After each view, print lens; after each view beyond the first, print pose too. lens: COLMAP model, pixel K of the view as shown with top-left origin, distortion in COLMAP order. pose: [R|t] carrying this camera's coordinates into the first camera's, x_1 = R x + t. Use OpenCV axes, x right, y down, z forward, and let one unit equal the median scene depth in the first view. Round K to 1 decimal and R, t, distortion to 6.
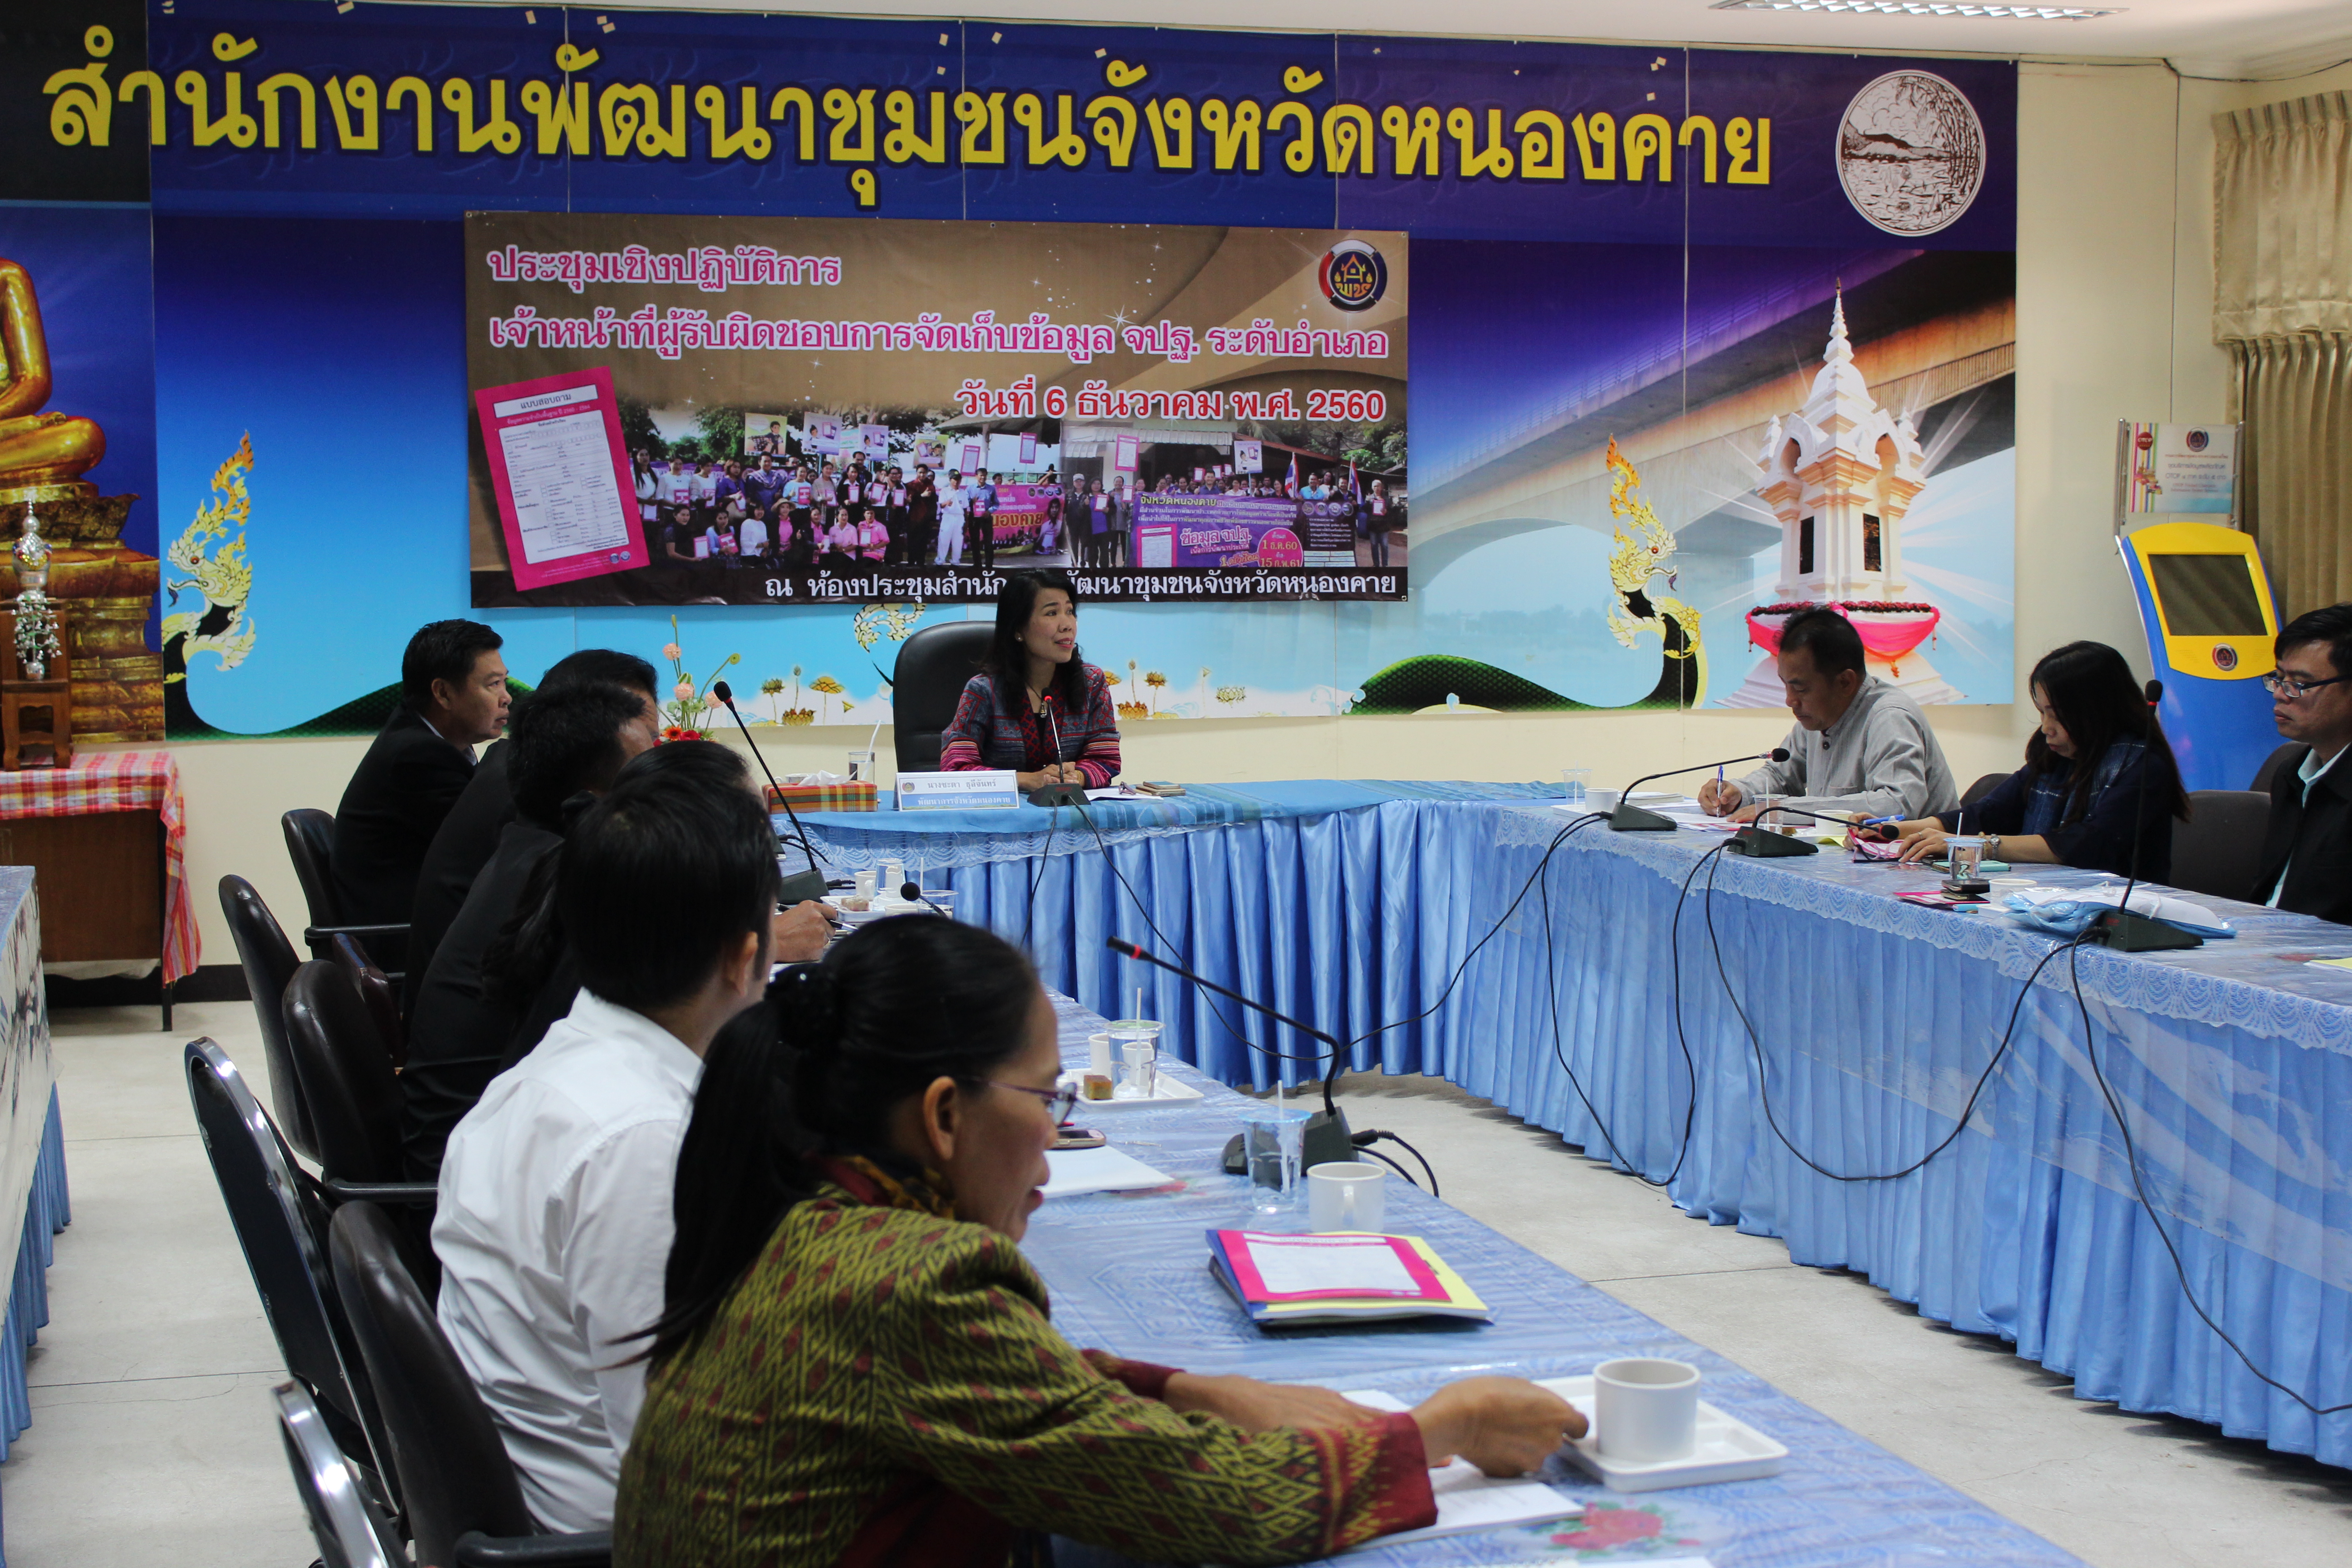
lens RADIAL K [[3303.4, 0, 1176.0], [0, 3303.4, 784.0], [0, 0, 1]] dist [-0.066620, 0.170721]
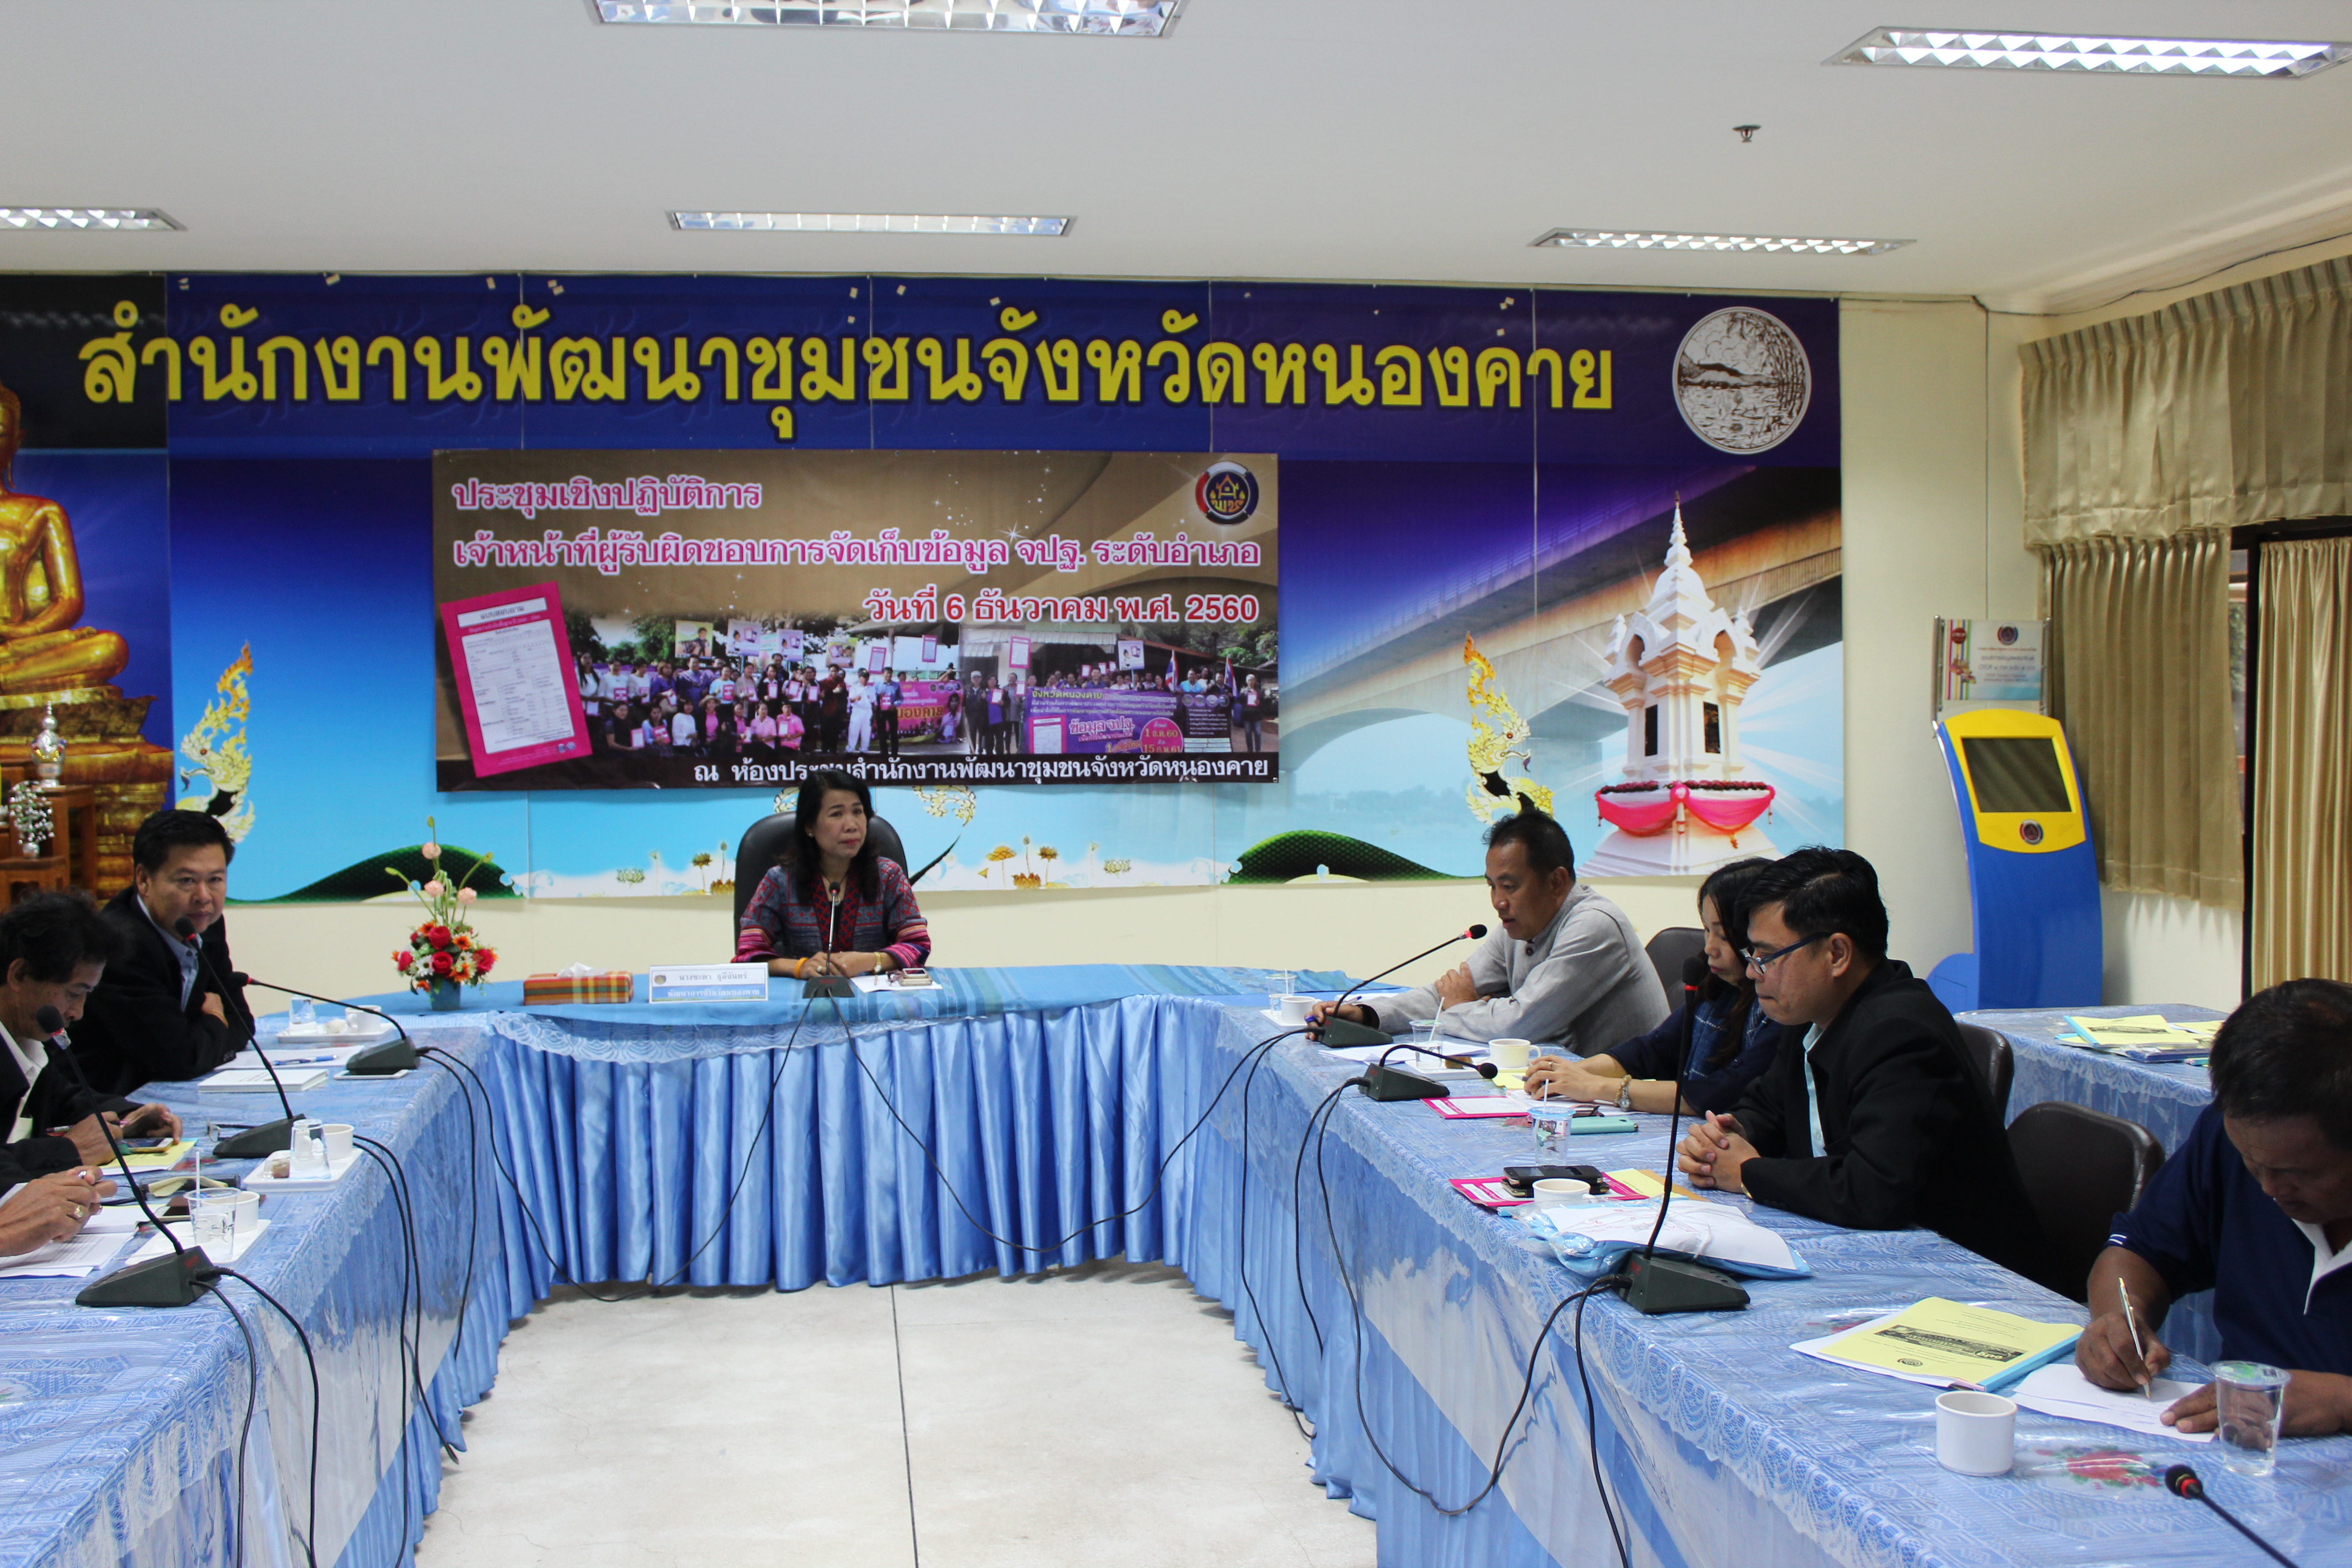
lens RADIAL K [[2263.9, 0, 1176.0], [0, 2263.9, 784.0], [0, 0, 1]] dist [-0.156449, 0.168854]
pose [[0.993491, 0.000439, -0.113912, 0.126934], [-0.004559, 0.999345, -0.035911, -0.028197], [0.113822, 0.036197, 0.992842, 0.243903]]
